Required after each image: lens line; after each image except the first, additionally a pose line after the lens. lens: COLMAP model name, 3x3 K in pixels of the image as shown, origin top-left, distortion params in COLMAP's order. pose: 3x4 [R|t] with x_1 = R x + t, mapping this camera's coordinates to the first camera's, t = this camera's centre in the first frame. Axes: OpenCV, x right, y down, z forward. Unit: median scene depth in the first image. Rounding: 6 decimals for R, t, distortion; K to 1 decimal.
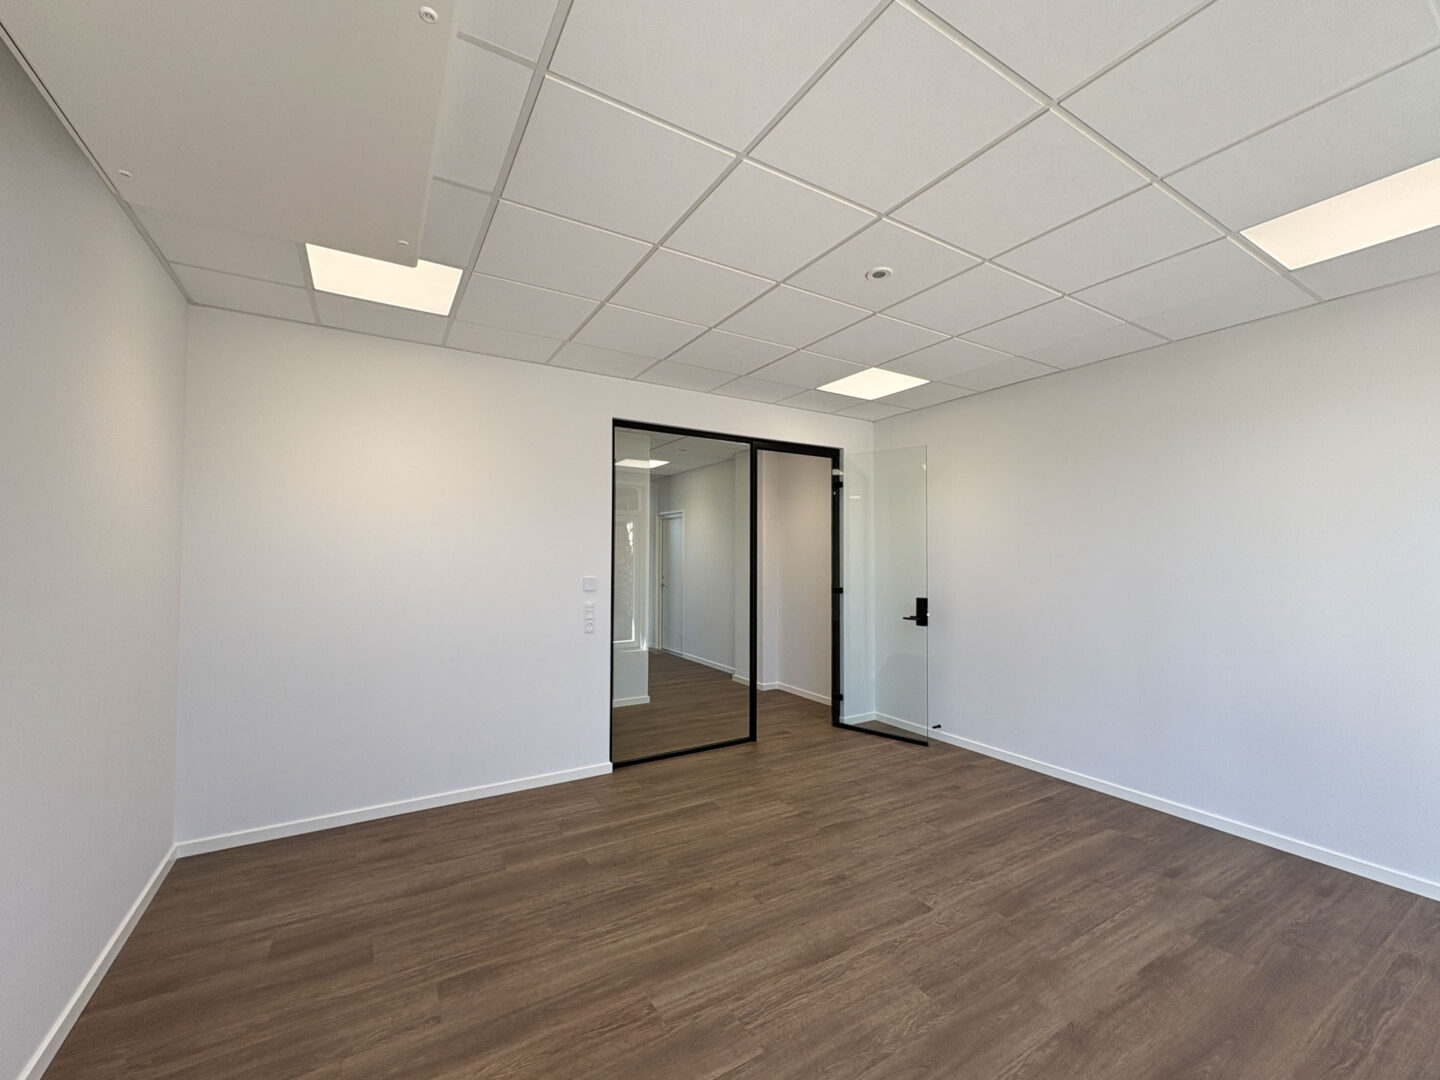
lens RADIAL K [[580.6, 0, 720.0], [0, 580.6, 540.0], [0, 0, 1]] dist [0.004110, 0.000211]
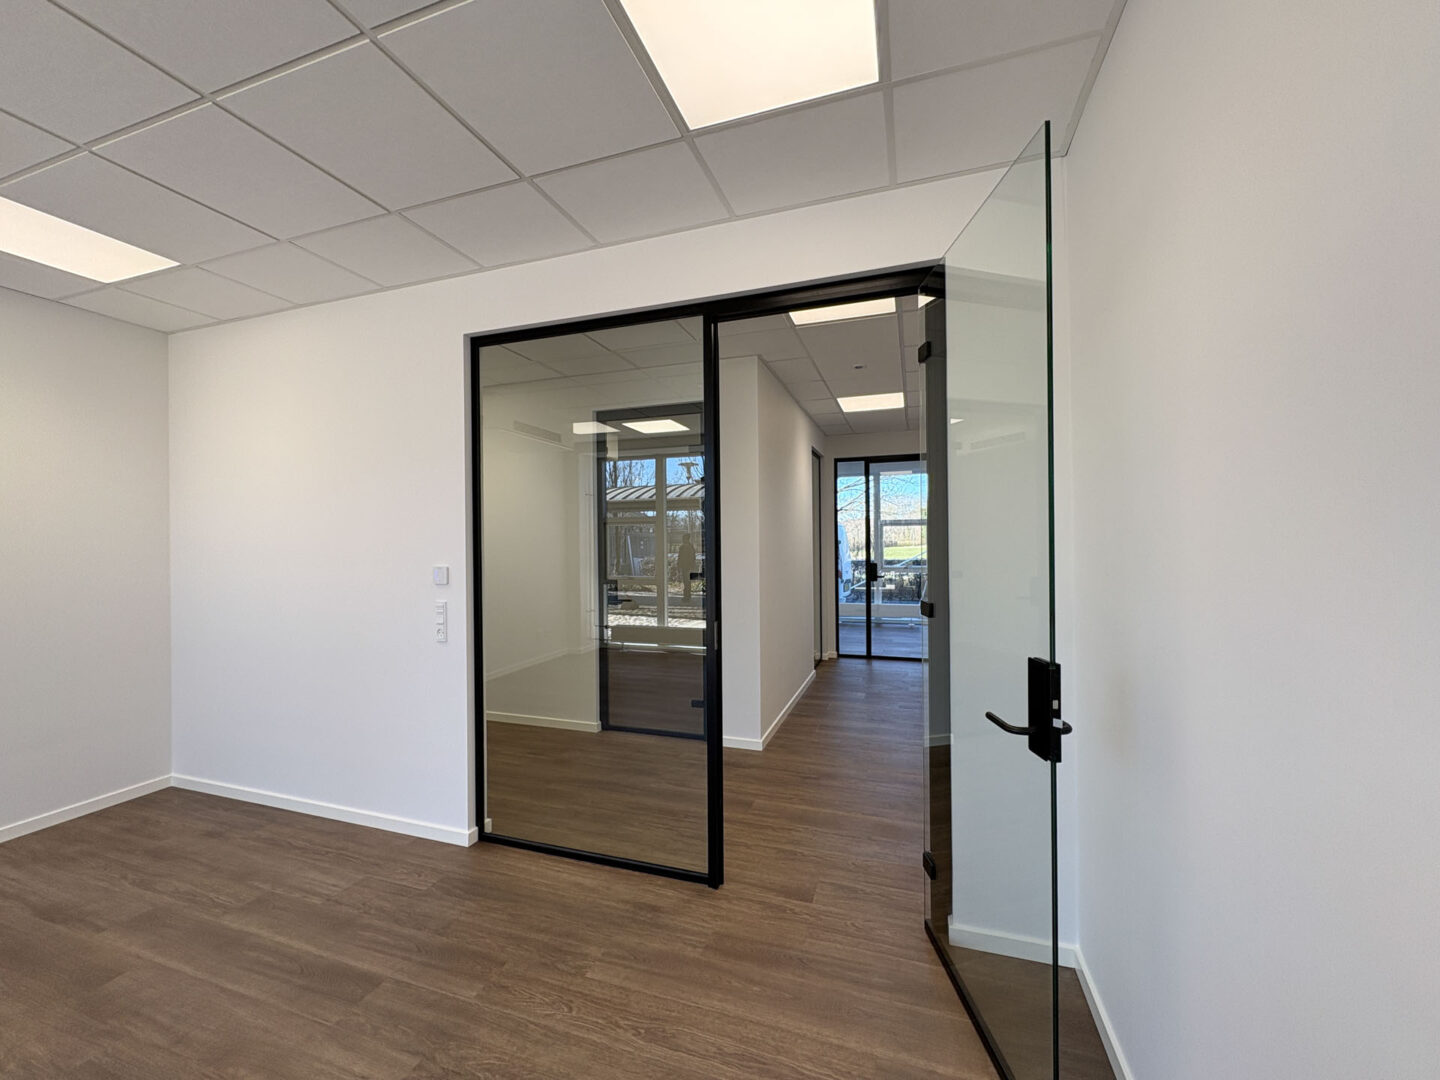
lens RADIAL K [[569.8, 0, 720.0], [0, 569.8, 540.0], [0, 0, 1]] dist [0.002578, -0.000086]
pose [[0.640604, -0.012773, -0.767765, 0.676066], [0.034565, 0.999328, 0.012214, 0.043905], [0.767093, -0.034362, 0.640615, 1.014173]]
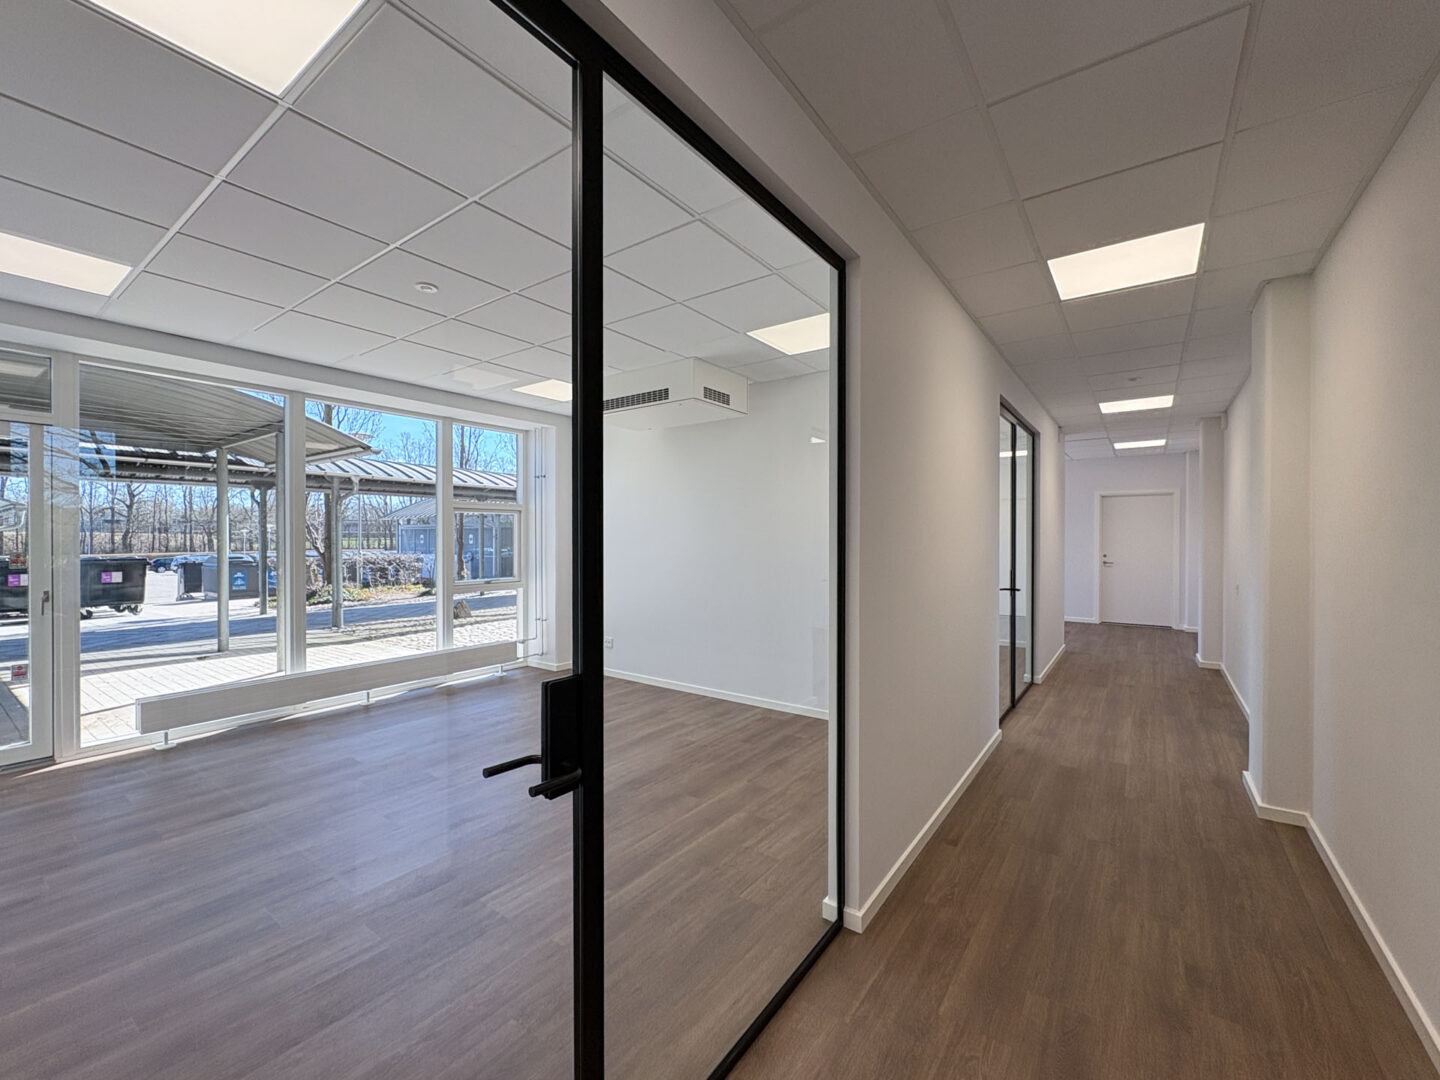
lens RADIAL K [[594.3, 0, 717.6], [0, 594.3, 547.2], [0, 0, 1]] dist [0.015602, 0.000069]
pose [[-0.922792, 0.004633, -0.385270, 0.155563], [0.010256, 0.999869, -0.012542, 0.069268], [0.385161, -0.015525, -0.922719, 1.877246]]
